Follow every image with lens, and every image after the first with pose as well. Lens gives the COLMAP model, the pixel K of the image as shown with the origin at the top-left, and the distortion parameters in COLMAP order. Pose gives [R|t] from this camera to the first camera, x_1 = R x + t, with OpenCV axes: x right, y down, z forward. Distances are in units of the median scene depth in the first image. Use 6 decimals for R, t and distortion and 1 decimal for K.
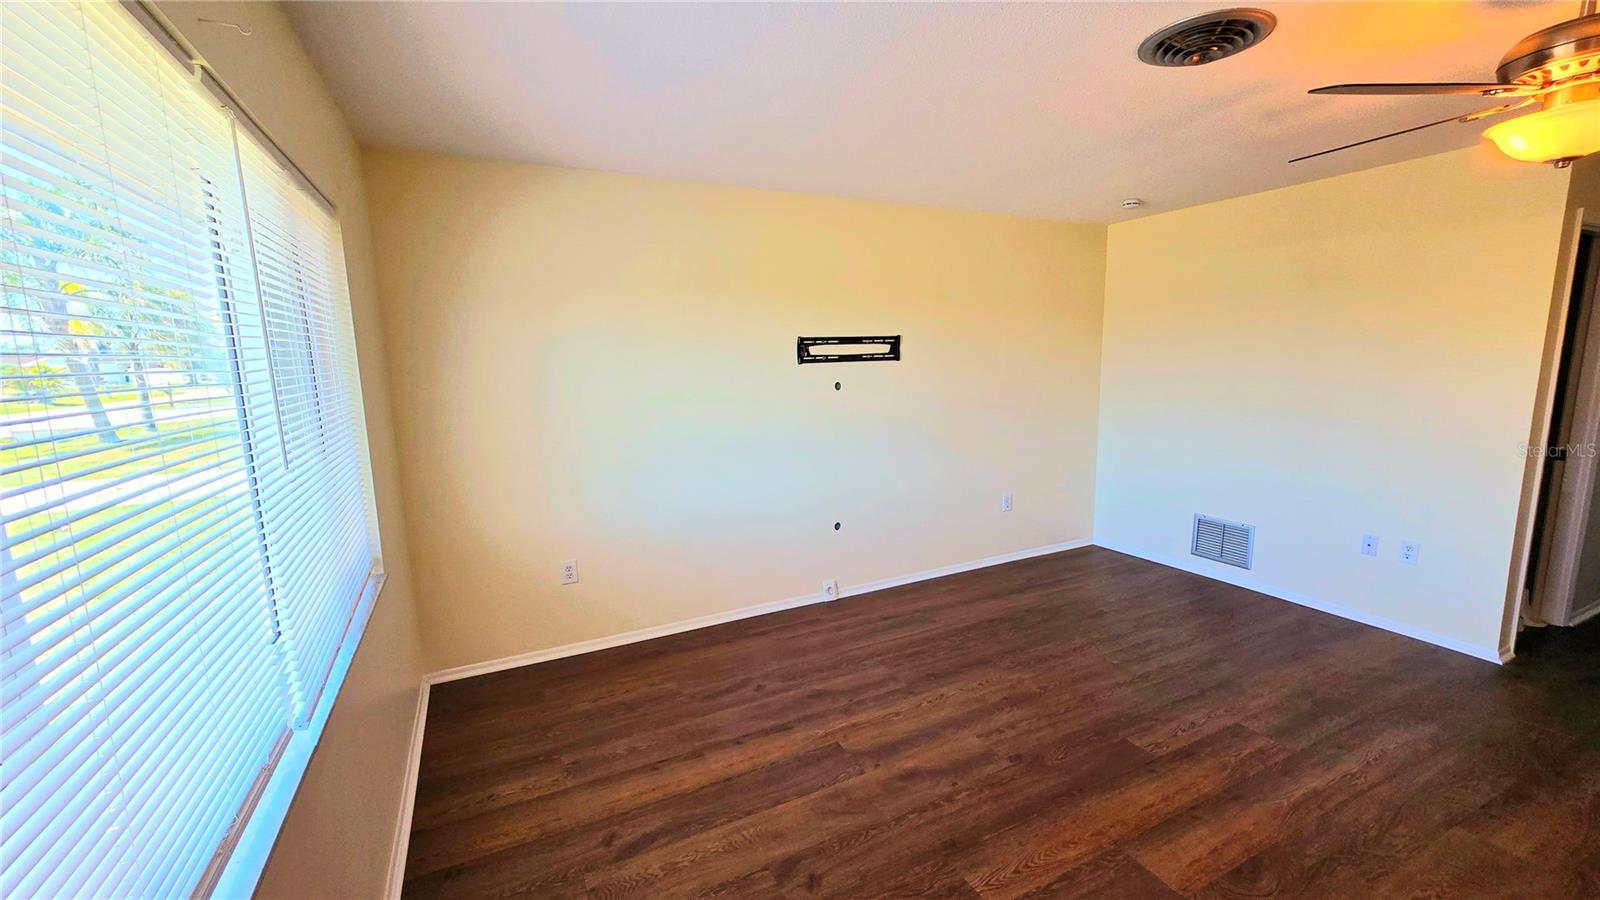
lens RADIAL K [[635.4, 0, 800.0], [0, 635.4, 450.0], [0, 0, 1]] dist [-0.000411, -0.000054]
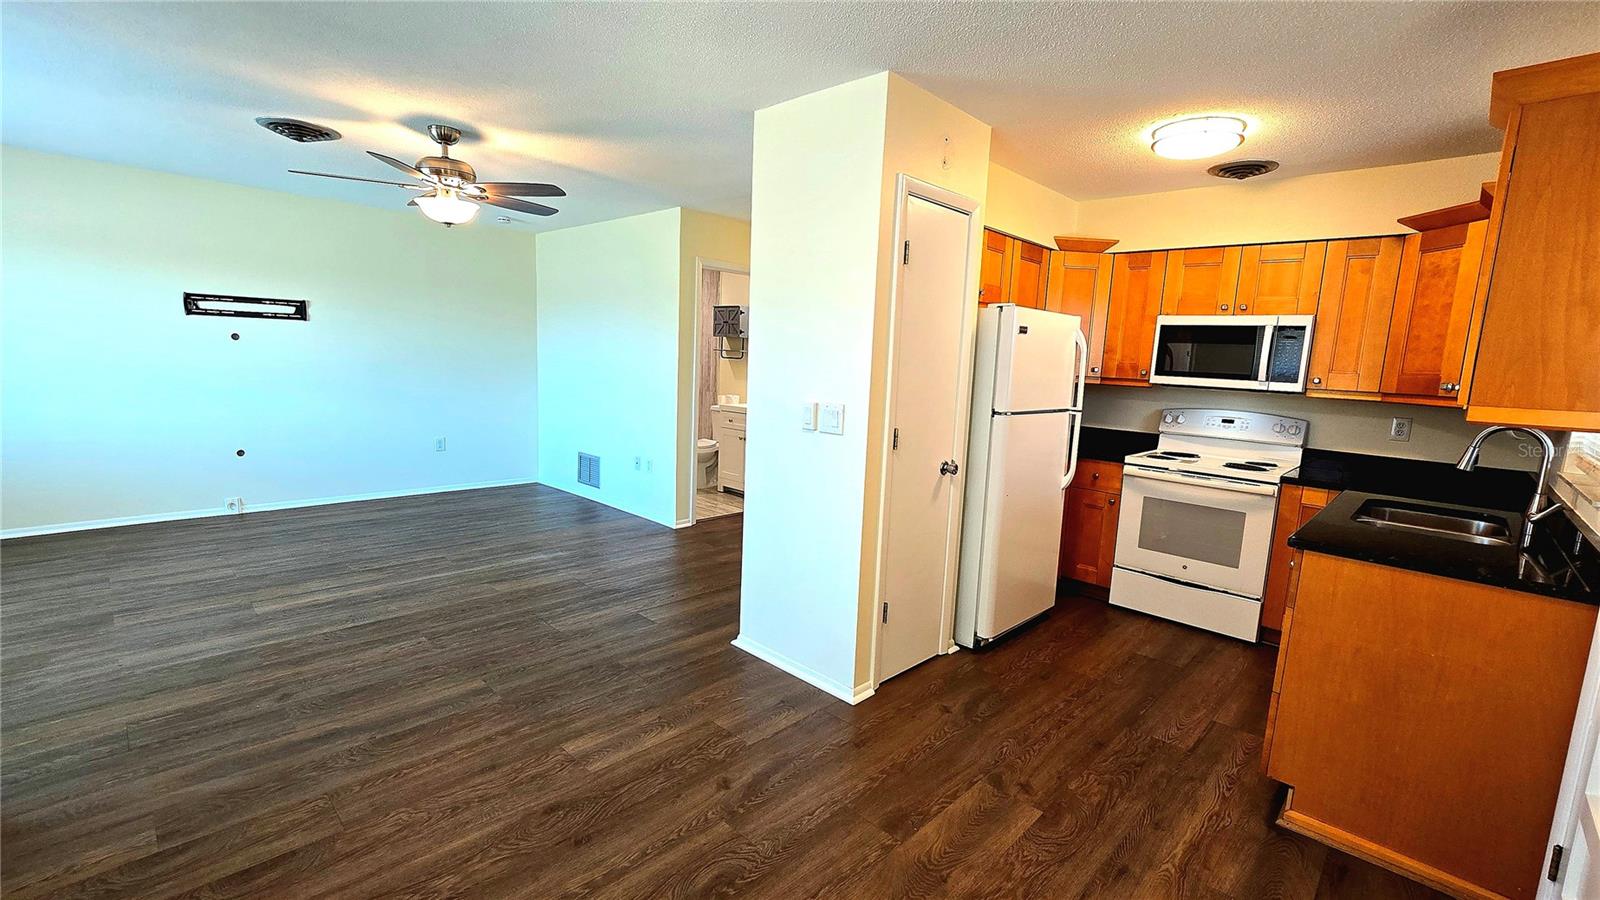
lens RADIAL K [[679.2, 0, 808.8], [0, 679.2, 455.9], [0, 0, 1]] dist [-0.001789, -0.000335]
pose [[0.939634, 0.011910, 0.341974, 0.662847], [-0.012910, 0.999916, 0.000648, 0.115721], [-0.341938, -0.005024, 0.939709, -0.613928]]
